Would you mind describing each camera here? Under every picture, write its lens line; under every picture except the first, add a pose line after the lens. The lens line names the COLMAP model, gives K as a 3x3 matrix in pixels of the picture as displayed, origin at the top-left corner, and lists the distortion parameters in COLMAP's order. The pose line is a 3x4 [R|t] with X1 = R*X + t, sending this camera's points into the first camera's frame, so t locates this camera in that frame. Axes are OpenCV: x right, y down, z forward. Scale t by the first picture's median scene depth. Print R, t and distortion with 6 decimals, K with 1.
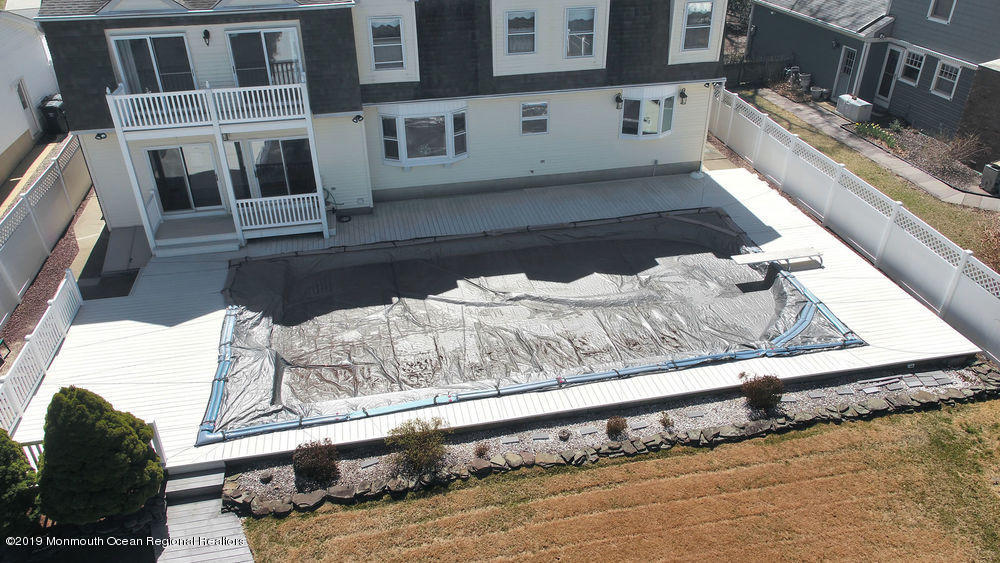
lens RADIAL K [[718.4, 0, 496.4], [0, 718.4, 281.7], [0, 0, 1]] dist [0.000103, -0.000185]
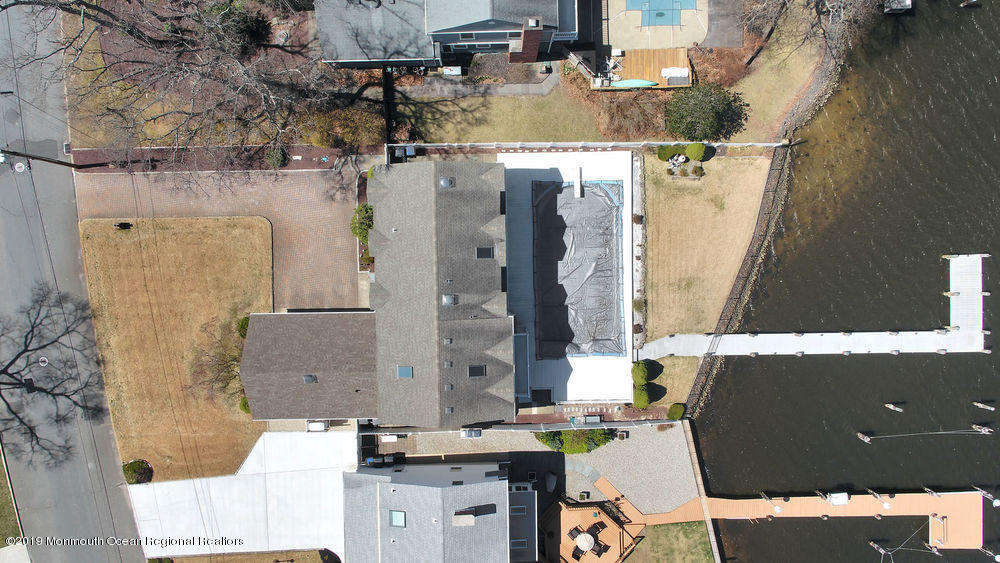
lens RADIAL K [[695.8, 0, 490.9], [0, 695.8, 301.4], [0, 0, 1]] dist [-0.002253, -0.004233]
pose [[0.185647, -0.982477, -0.016586, -0.122246], [0.507301, 0.081375, 0.857918, -2.628612], [-0.841535, -0.167684, 0.513518, -0.279220]]
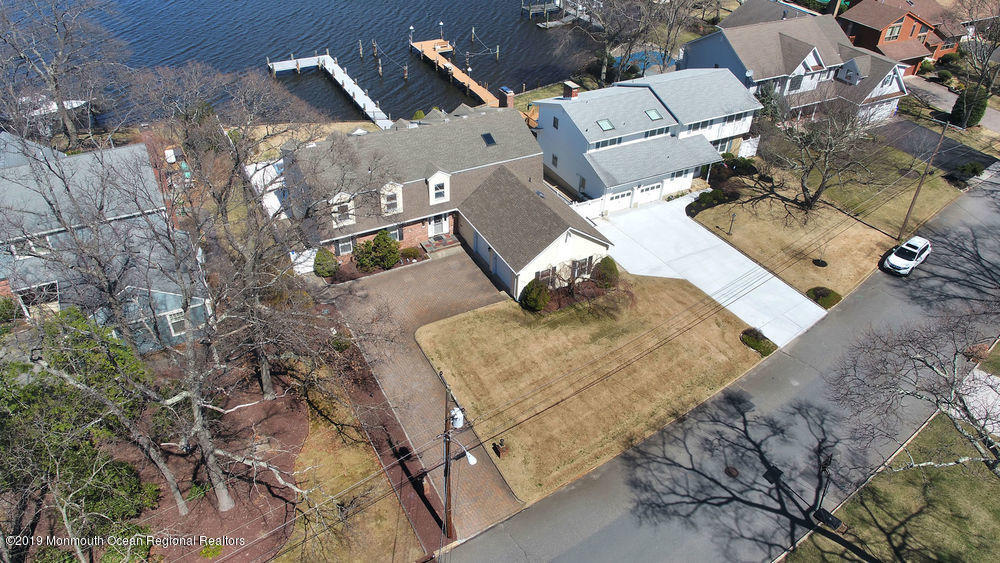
lens RADIAL K [[695.8, 0, 490.9], [0, 695.8, 301.4], [0, 0, 1]] dist [-0.002253, -0.004233]
pose [[-0.963197, 0.161822, -0.214628, 0.242102], [-0.143405, 0.365987, 0.919504, -2.974893], [0.227347, 0.916443, -0.329312, 2.806483]]
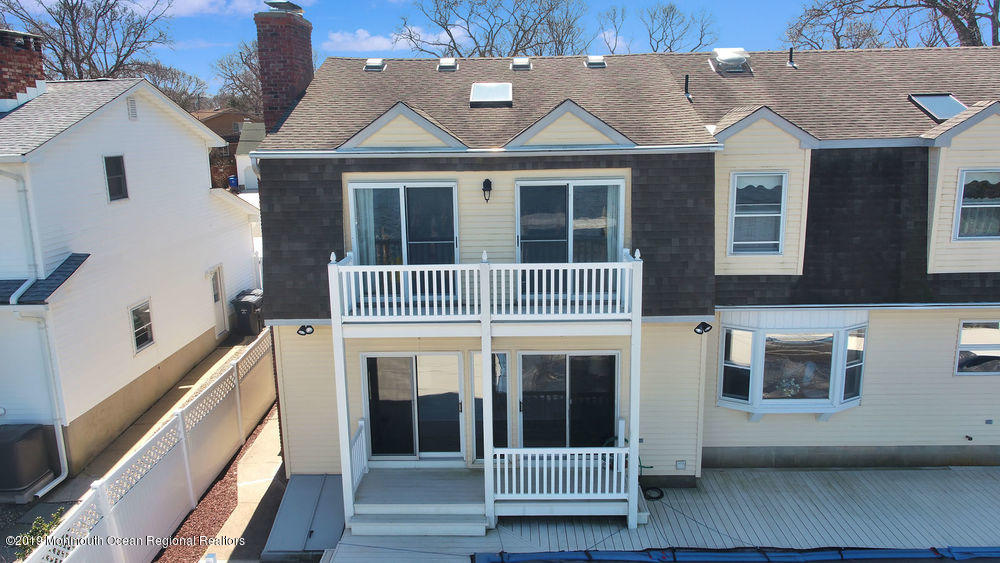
lens RADIAL K [[740.8, 0, 500.3], [0, 740.8, 284.4], [0, 0, 1]] dist [0.001522, 0.000205]
pose [[0.975895, 0.041290, -0.214301, -0.235918], [-0.106891, 0.946529, -0.304395, -0.057213], [0.190273, 0.319965, 0.928126, 0.397468]]
